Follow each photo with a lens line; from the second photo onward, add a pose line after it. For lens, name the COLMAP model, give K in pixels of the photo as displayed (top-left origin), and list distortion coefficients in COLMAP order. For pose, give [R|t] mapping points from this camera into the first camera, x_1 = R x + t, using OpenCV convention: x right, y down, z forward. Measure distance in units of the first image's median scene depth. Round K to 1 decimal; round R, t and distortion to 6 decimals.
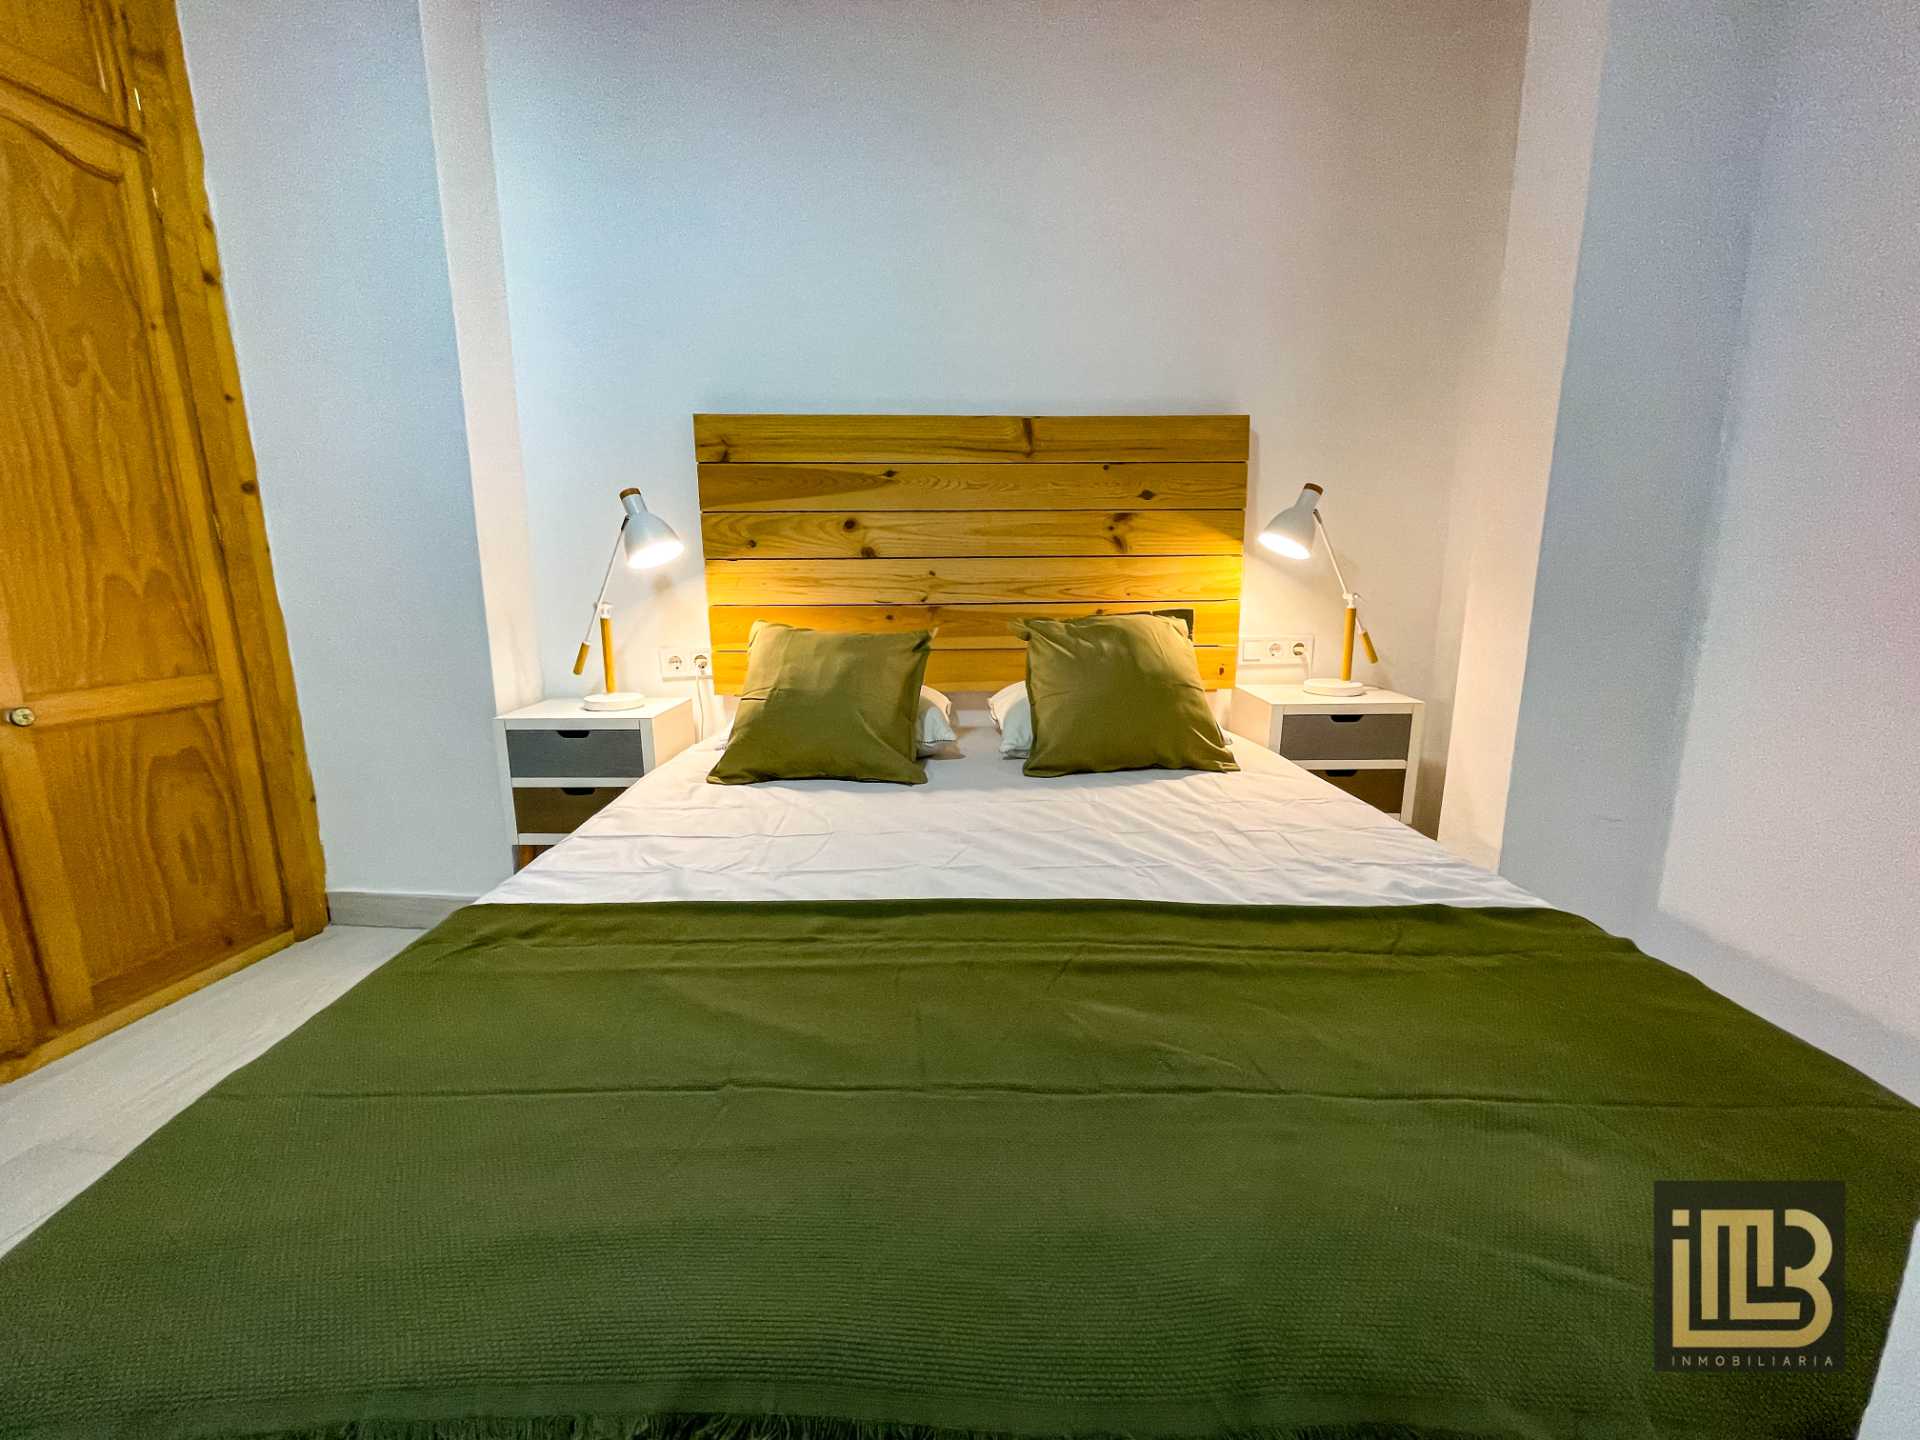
lens RADIAL K [[786.0, 0, 943.8], [0, 786.0, 724.6], [0, 0, 1]] dist [-0.014009, 0.003661]
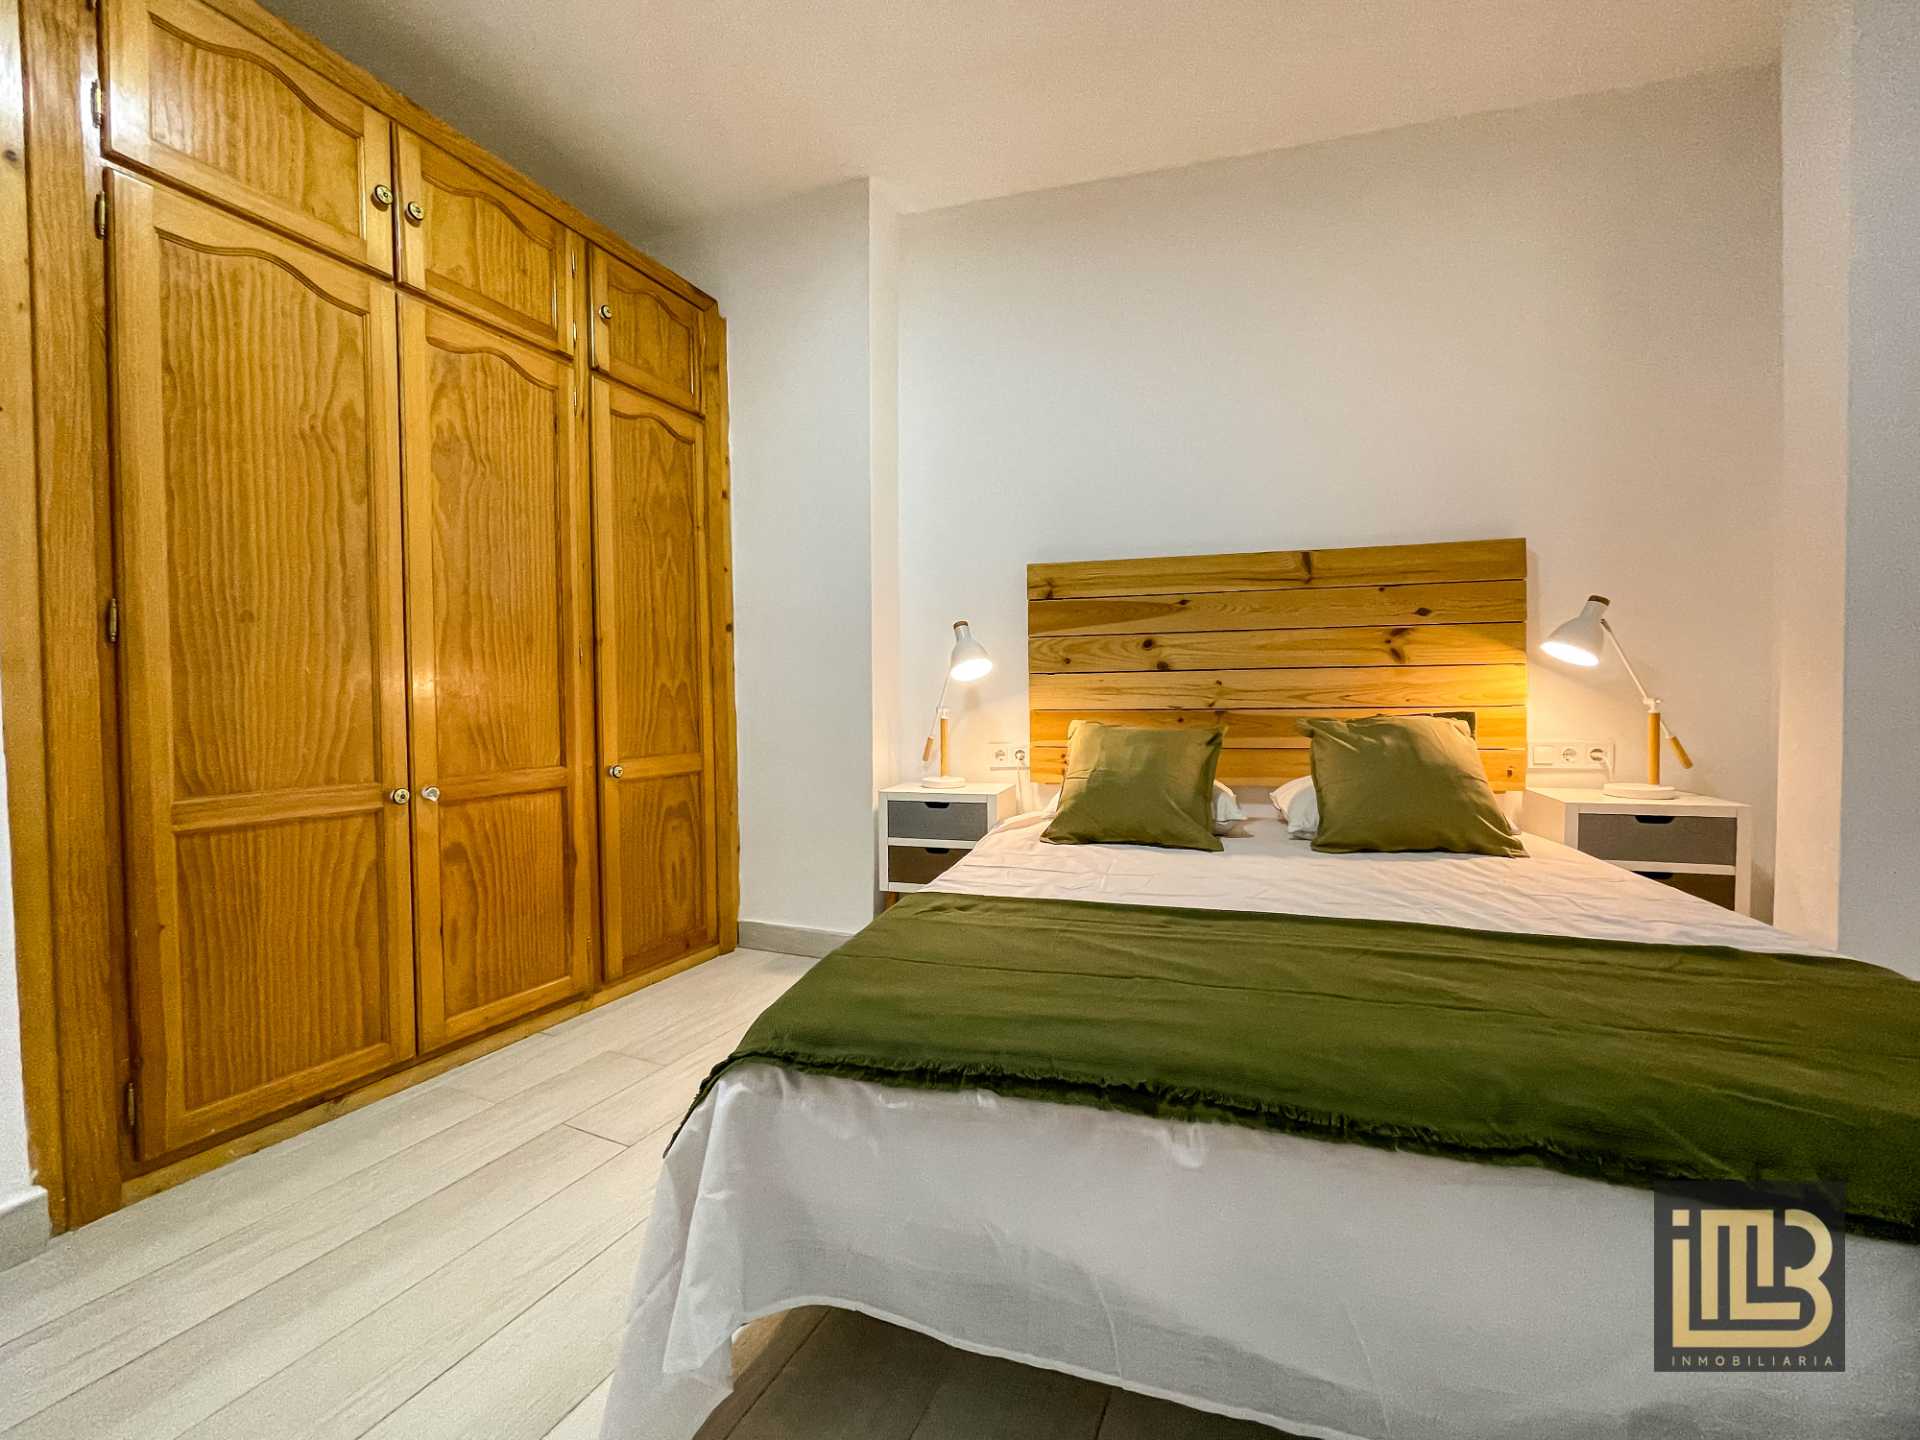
lens RADIAL K [[786.0, 0, 954.1], [0, 786.0, 721.2], [0, 0, 1]] dist [-0.014009, 0.003661]
pose [[0.956630, 0.004907, -0.291264, -0.060644], [-0.052873, 0.986176, -0.157039, 0.079319], [0.286467, 0.165628, 0.943665, -0.242462]]
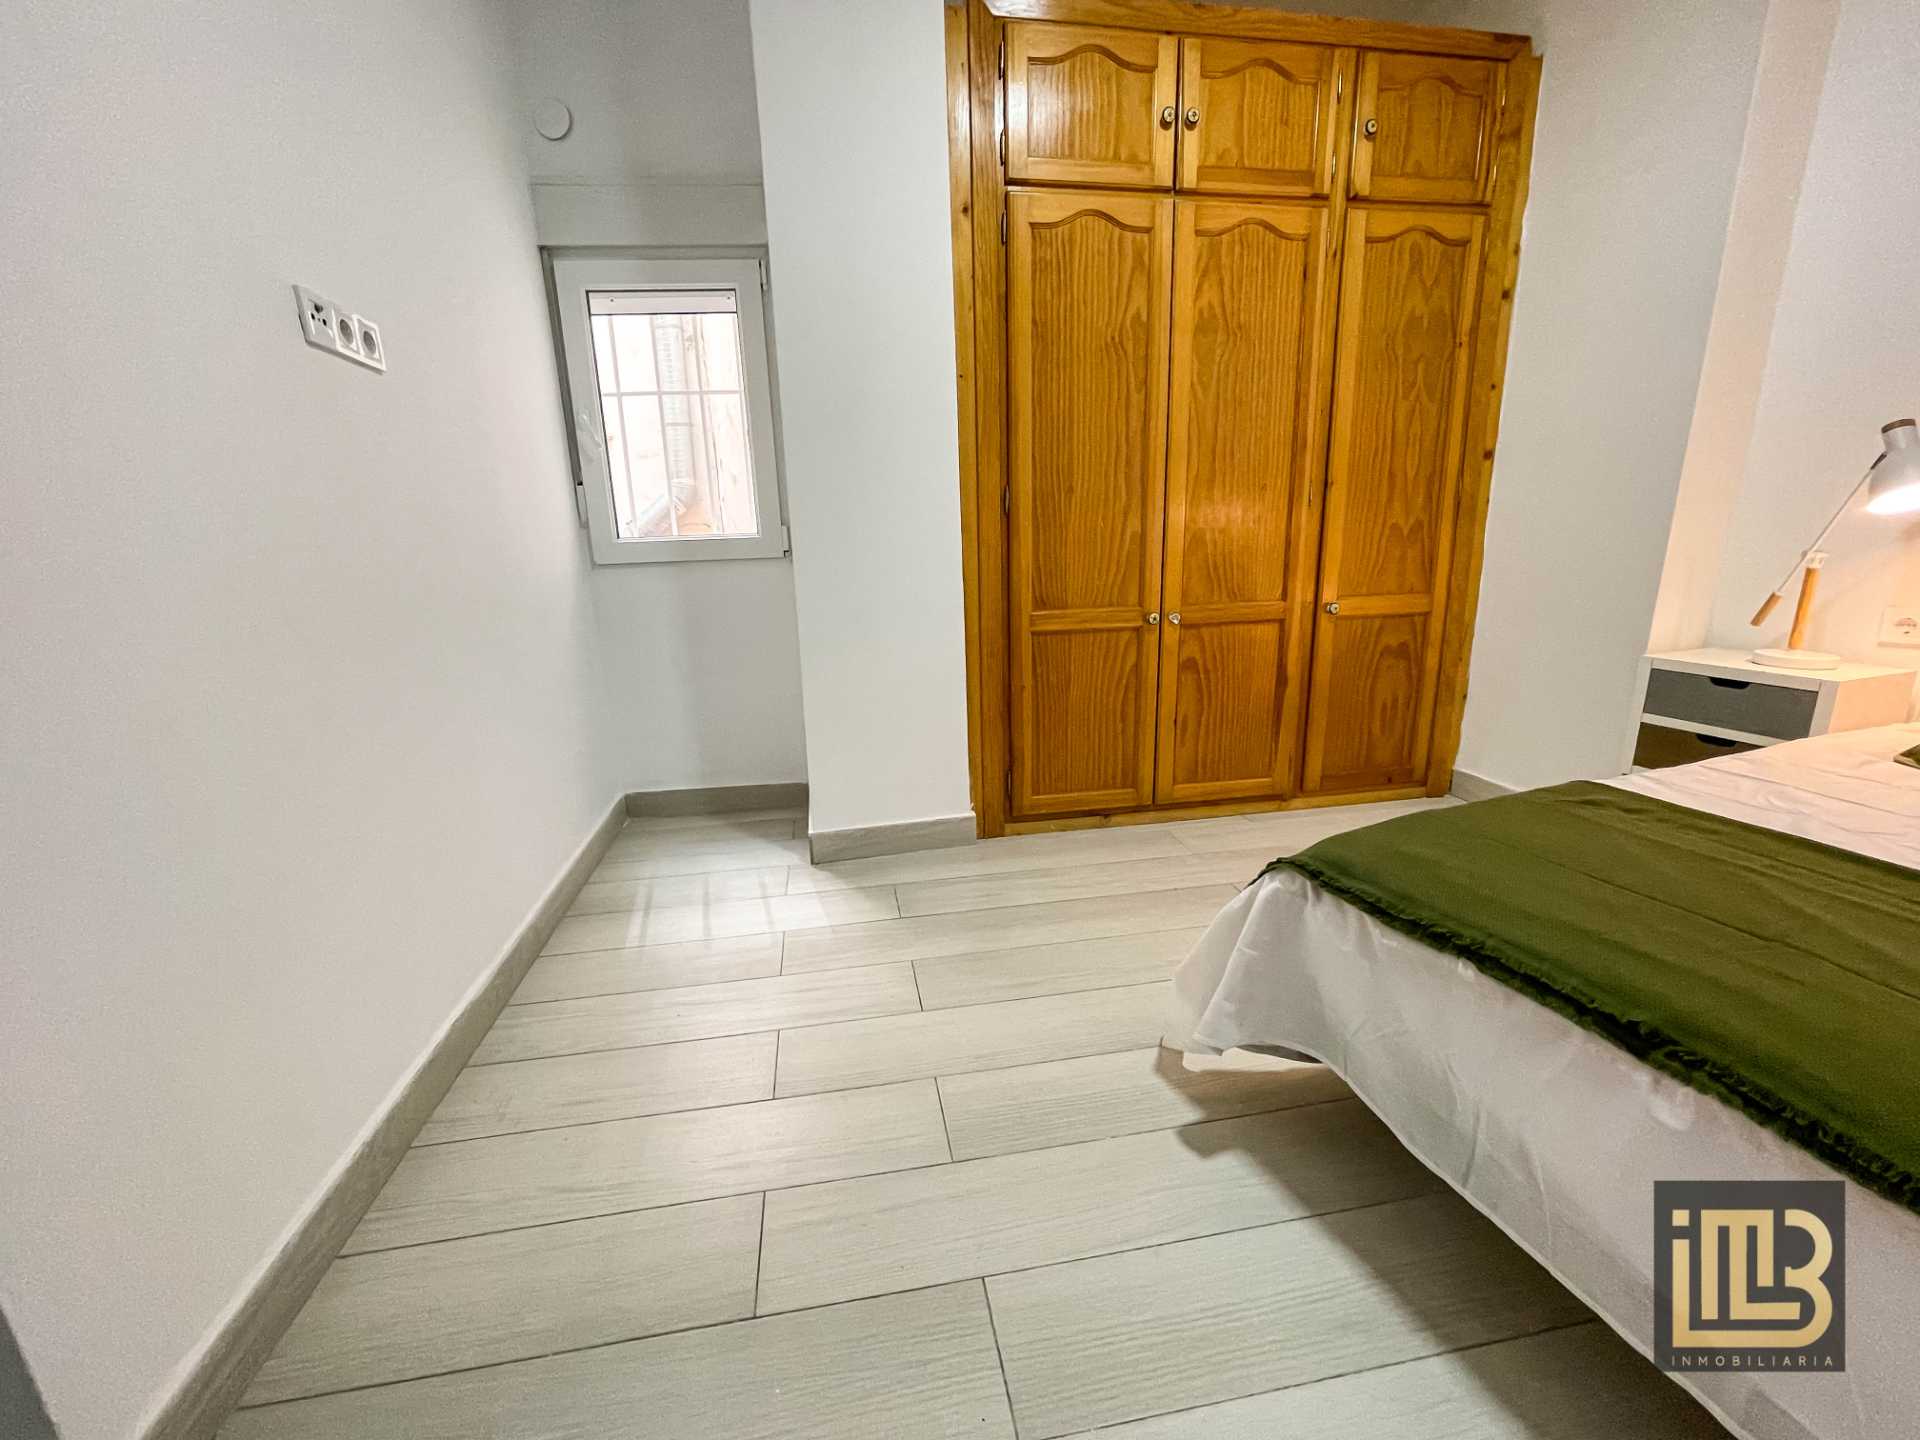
lens RADIAL K [[786.0, 0, 965.3], [0, 786.0, 720.3], [0, 0, 1]] dist [-0.014009, 0.003661]
pose [[0.324620, 0.227020, -0.918196, 0.133929], [-0.161624, 0.969804, 0.182639, 0.034251], [0.931933, 0.089114, 0.351510, -0.250153]]
